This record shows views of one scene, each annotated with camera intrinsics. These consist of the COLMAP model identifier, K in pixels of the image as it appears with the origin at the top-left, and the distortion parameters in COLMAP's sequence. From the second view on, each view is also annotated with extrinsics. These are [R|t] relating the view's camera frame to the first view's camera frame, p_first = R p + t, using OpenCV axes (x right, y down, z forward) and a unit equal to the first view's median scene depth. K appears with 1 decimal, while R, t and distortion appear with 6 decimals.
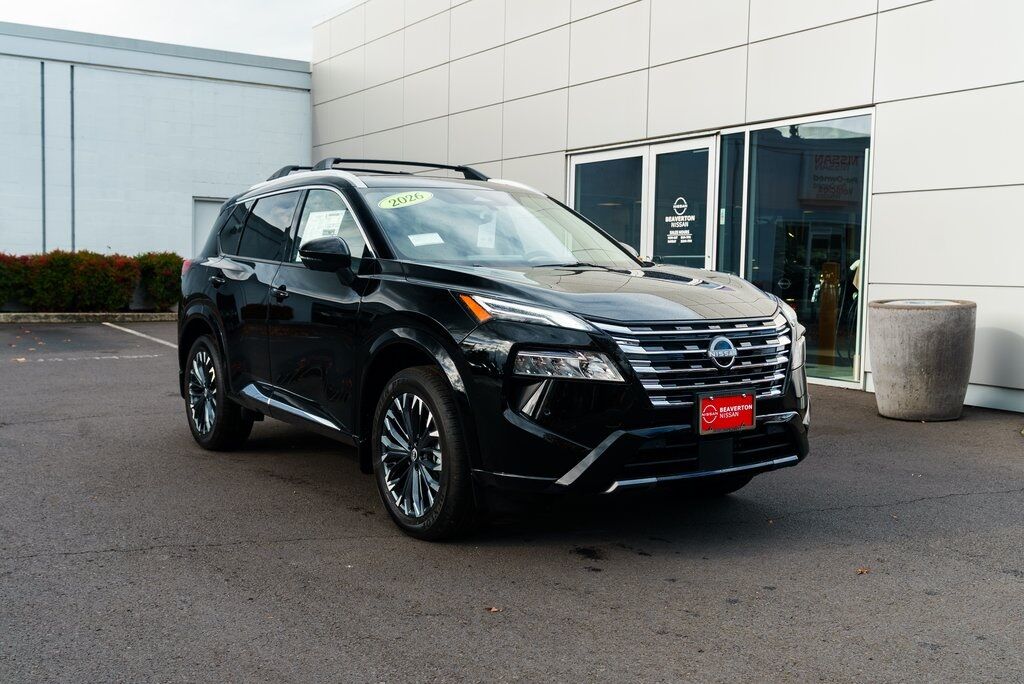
lens RADIAL K [[1061.9, 0, 511.9], [0, 1061.9, 345.1], [0, 0, 1]] dist [0.008054, 0.000000]
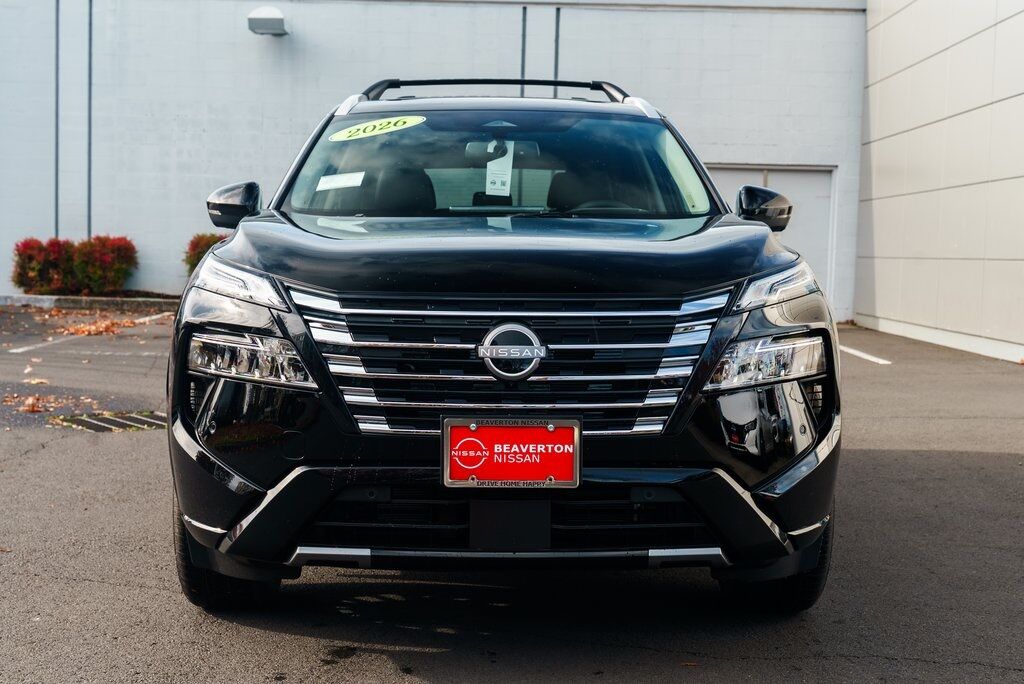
lens RADIAL K [[1371.3, 0, 511.9], [0, 1371.3, 335.9], [0, 0, 1]] dist [-0.047640, 0.000000]
pose [[0.825602, 0.033839, -0.563238, 0.623122], [-0.044254, 0.999009, -0.004849, 0.002326], [0.562516, 0.028929, 0.826280, 0.376668]]
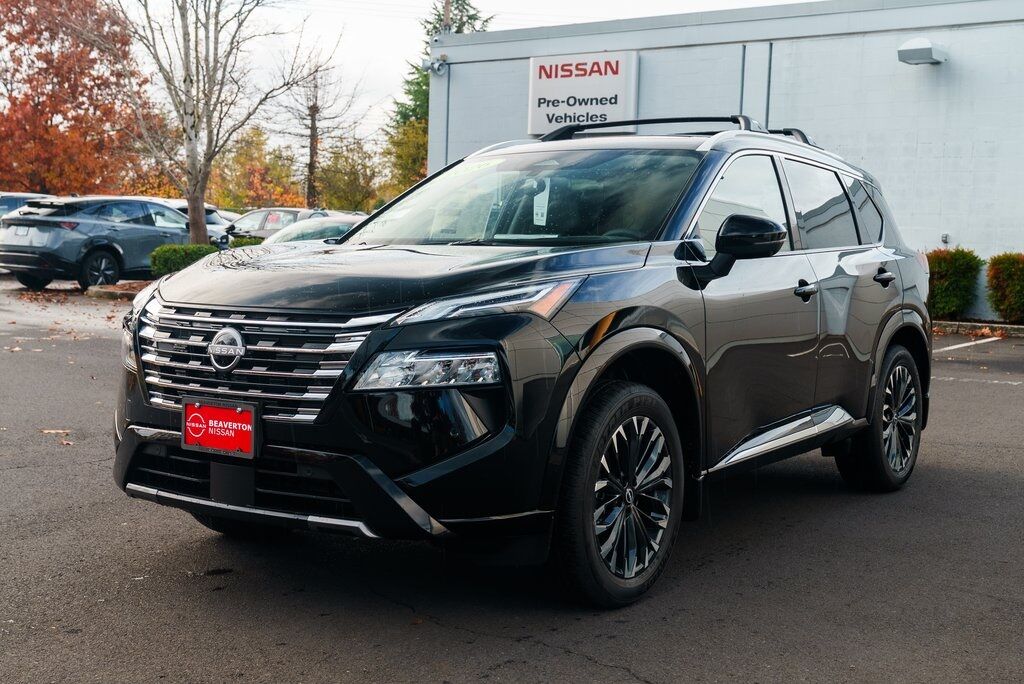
lens RADIAL K [[1236.2, 0, 512.3], [0, 1236.2, 347.2], [0, 0, 1]] dist [0.076259, 0.000000]
pose [[0.350462, 0.064456, -0.934356, 1.100358], [-0.083192, 0.995828, 0.037492, -0.044970], [0.932875, 0.064592, 0.354362, 0.876731]]
